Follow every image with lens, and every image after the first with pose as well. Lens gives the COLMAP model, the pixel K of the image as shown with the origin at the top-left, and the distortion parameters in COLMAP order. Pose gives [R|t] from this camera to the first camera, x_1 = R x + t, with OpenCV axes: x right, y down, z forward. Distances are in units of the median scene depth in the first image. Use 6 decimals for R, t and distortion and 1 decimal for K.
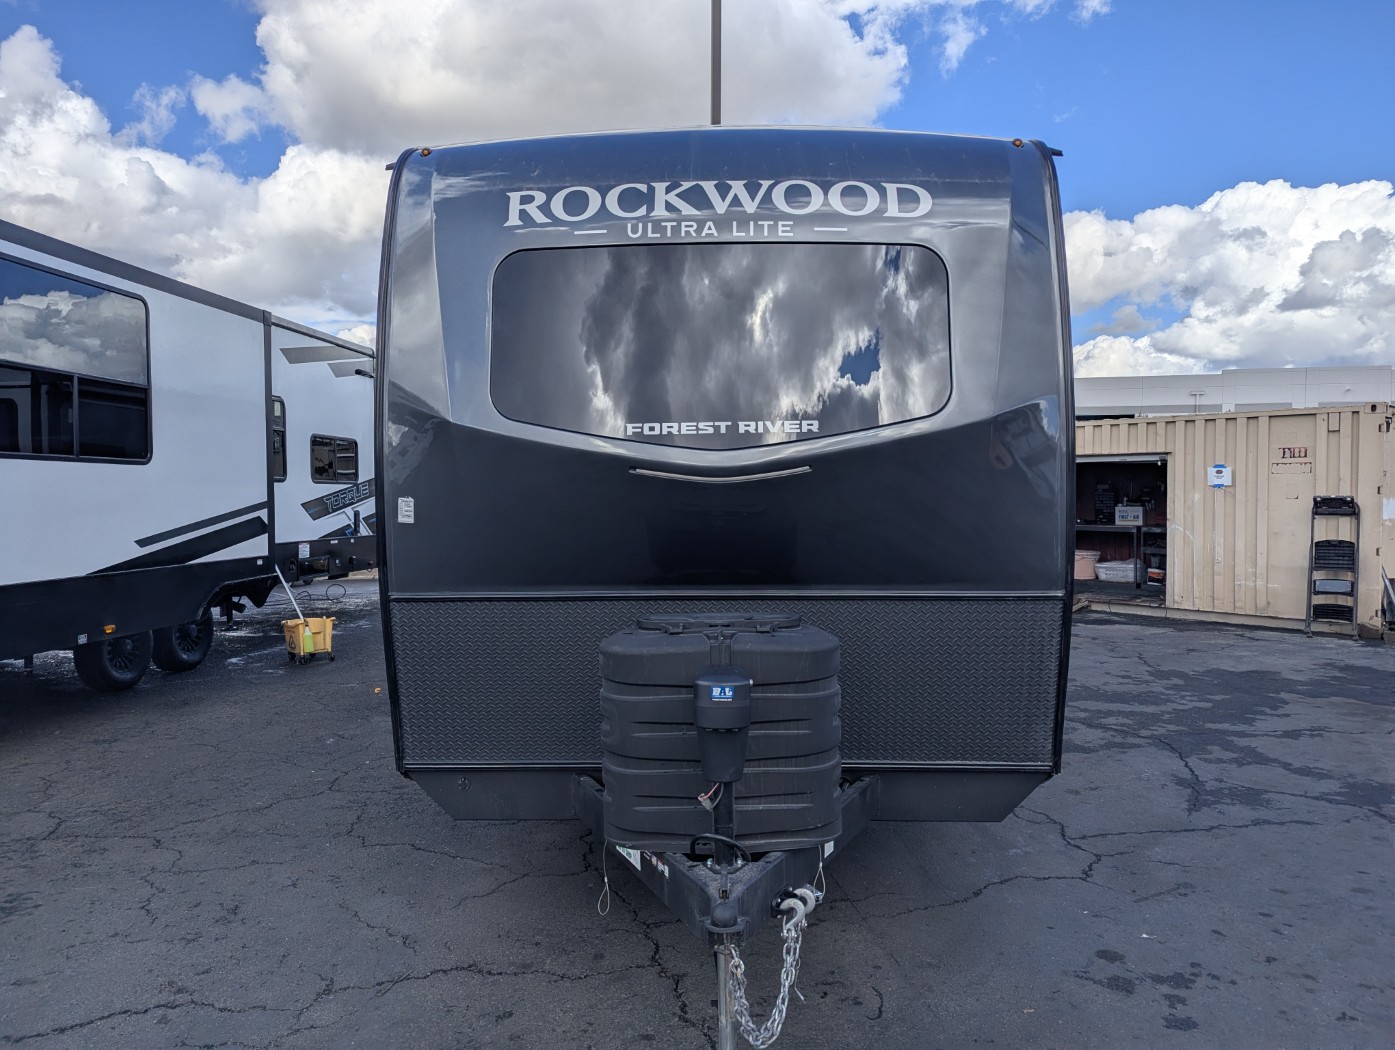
lens RADIAL K [[993.7, 0, 686.2], [0, 993.7, 512.9], [0, 0, 1]] dist [0.043137, -0.024602]
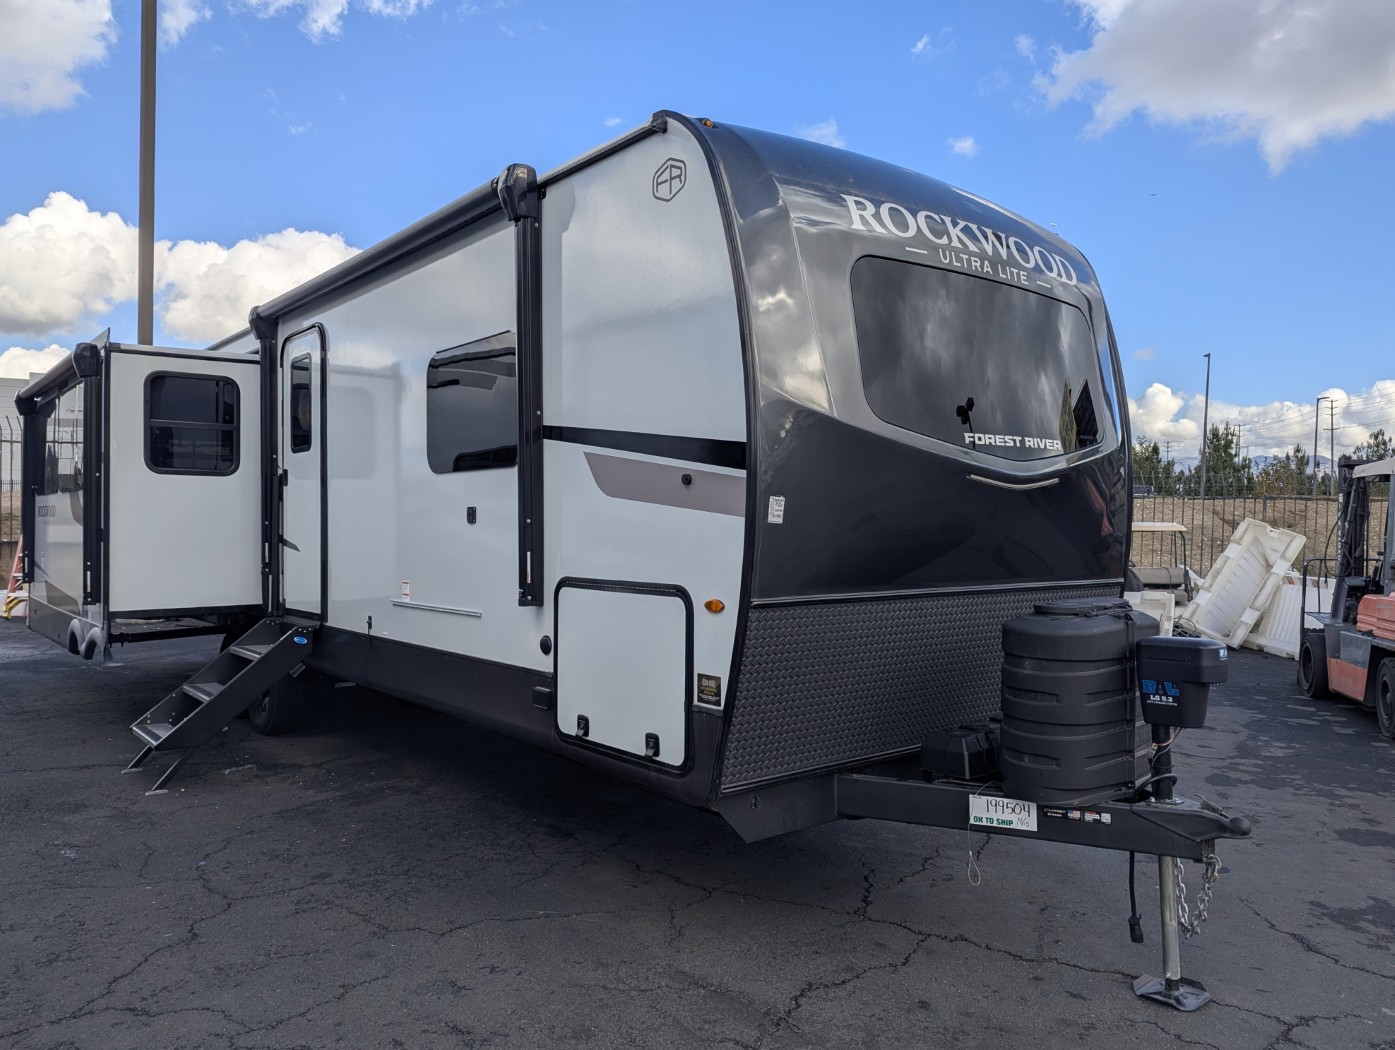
lens RADIAL K [[993.7, 0, 712.8], [0, 993.7, 532.6], [0, 0, 1]] dist [0.043137, -0.024602]
pose [[0.762661, 0.002717, 0.646792, -0.600328], [0.008212, 0.999870, -0.013884, 0.020129], [-0.646746, 0.015900, 0.762540, 0.211906]]
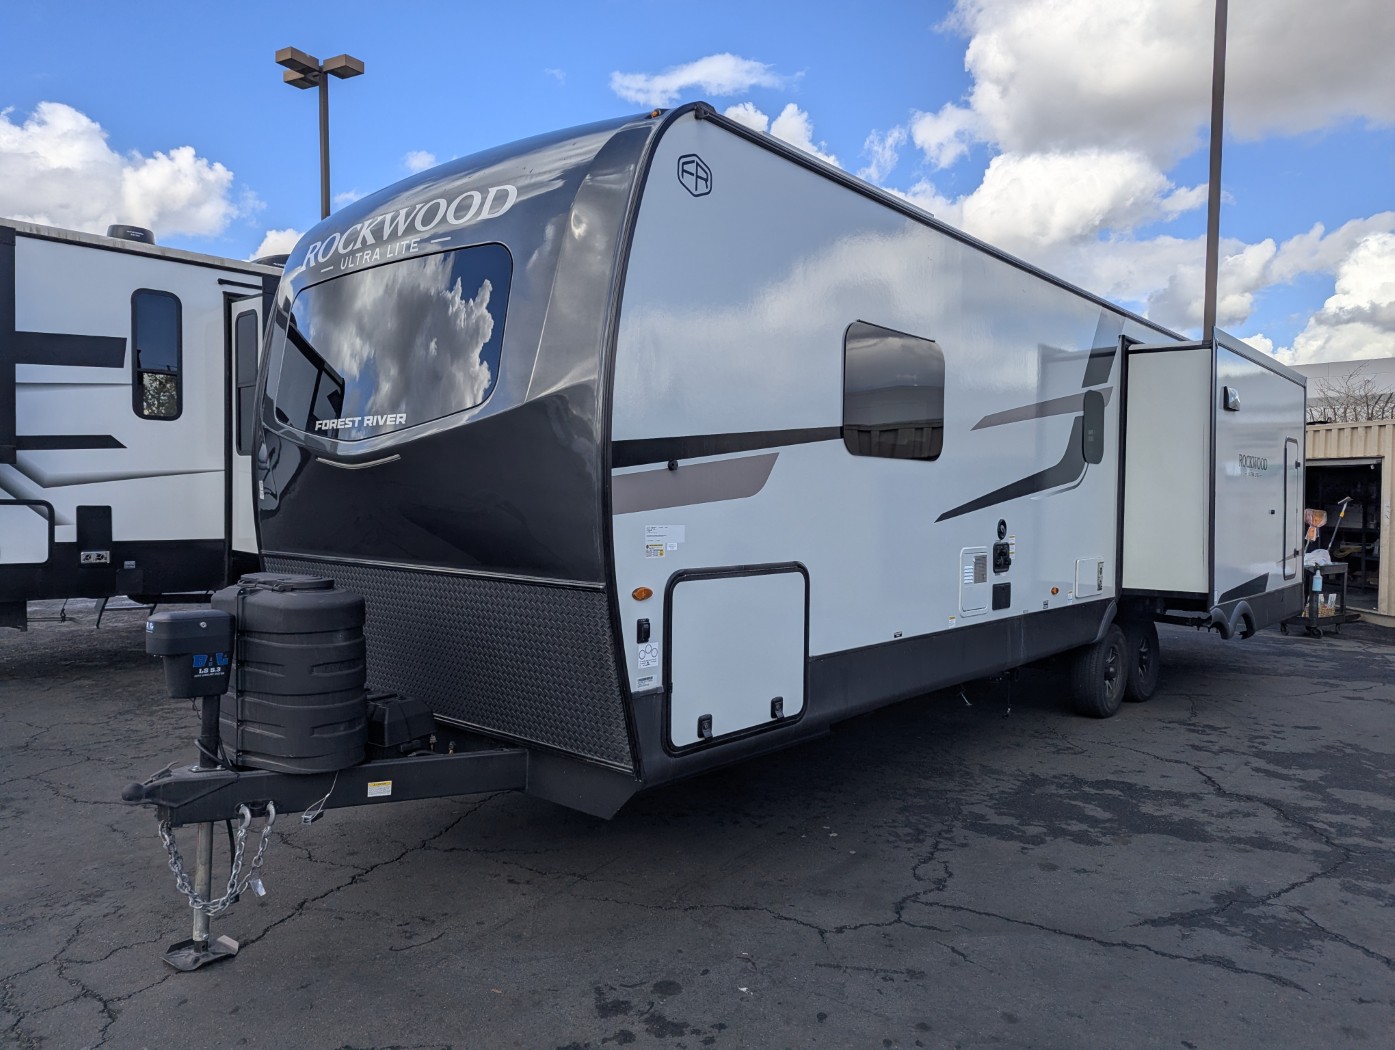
lens RADIAL K [[993.7, 0, 687.9], [0, 993.7, 523.2], [0, 0, 1]] dist [0.043137, -0.024602]
pose [[0.766111, 0.031580, -0.641933, 0.673545], [-0.027690, 0.999487, 0.016124, 0.002549], [0.642112, 0.005423, 0.766592, 0.210757]]
